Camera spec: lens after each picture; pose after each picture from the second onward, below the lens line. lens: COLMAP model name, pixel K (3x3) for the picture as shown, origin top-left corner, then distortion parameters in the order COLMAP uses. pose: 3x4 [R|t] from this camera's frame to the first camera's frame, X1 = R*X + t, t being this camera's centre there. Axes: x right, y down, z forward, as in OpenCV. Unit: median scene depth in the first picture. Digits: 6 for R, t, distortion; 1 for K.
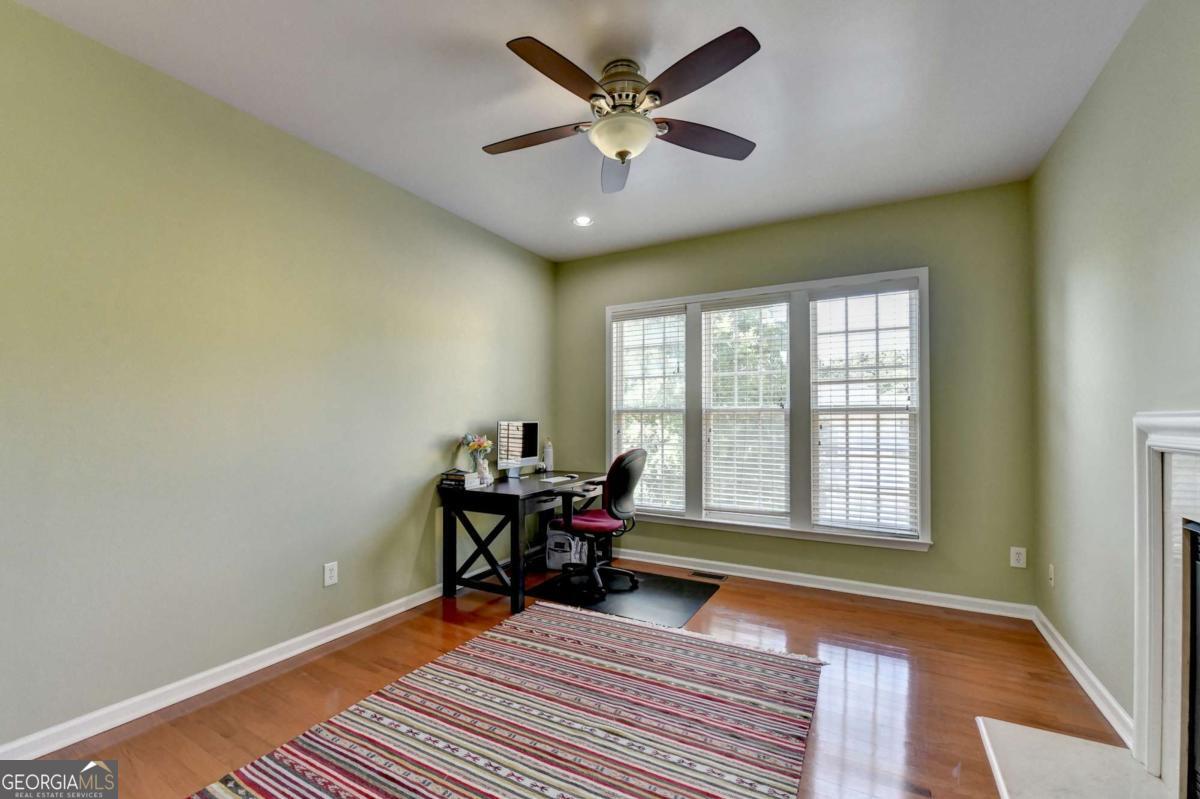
lens RADIAL K [[501.2, 0, 579.7], [0, 501.2, 429.9], [0, 0, 1]] dist [-0.002956, -0.000774]
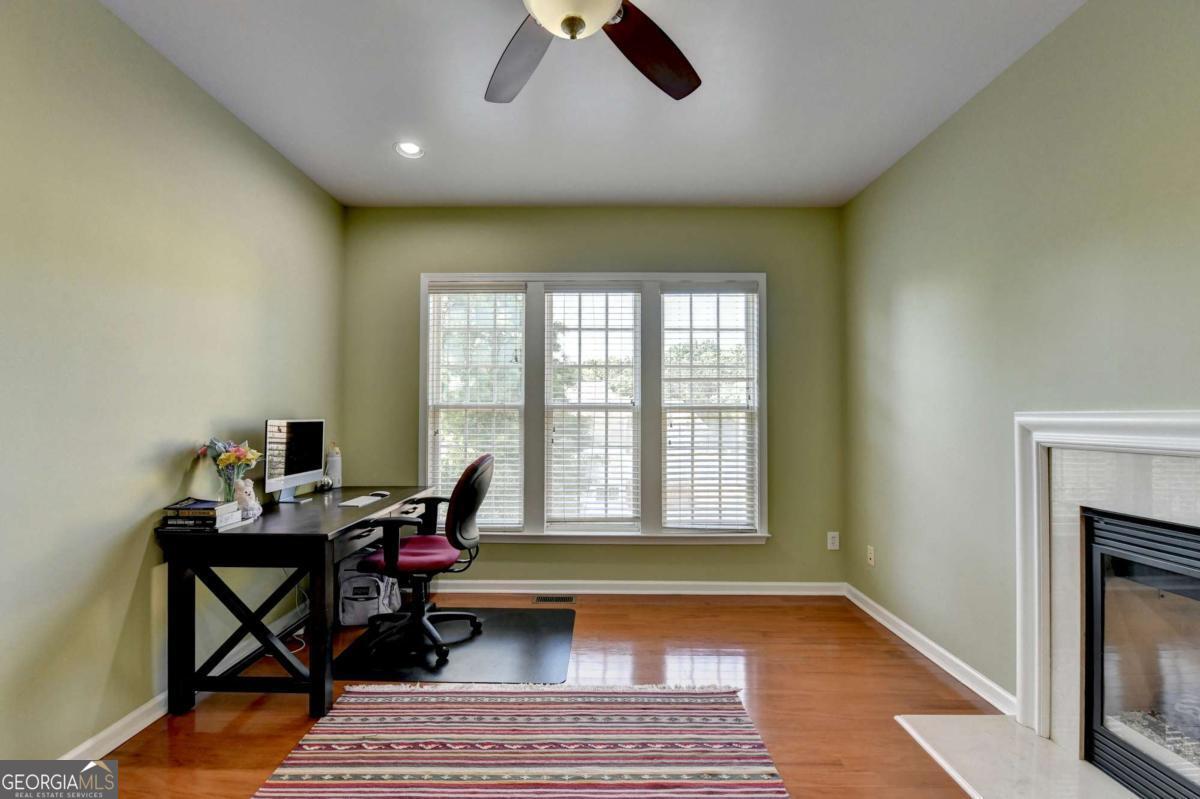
lens RADIAL K [[509.1, 0, 597.8], [0, 509.1, 417.5], [0, 0, 1]] dist [-0.011139, -0.000396]
pose [[0.870218, 0.001678, 0.492664, -0.122264], [0.008128, 0.999809, -0.017761, -0.005118], [-0.492600, 0.019461, 0.870038, 0.223368]]
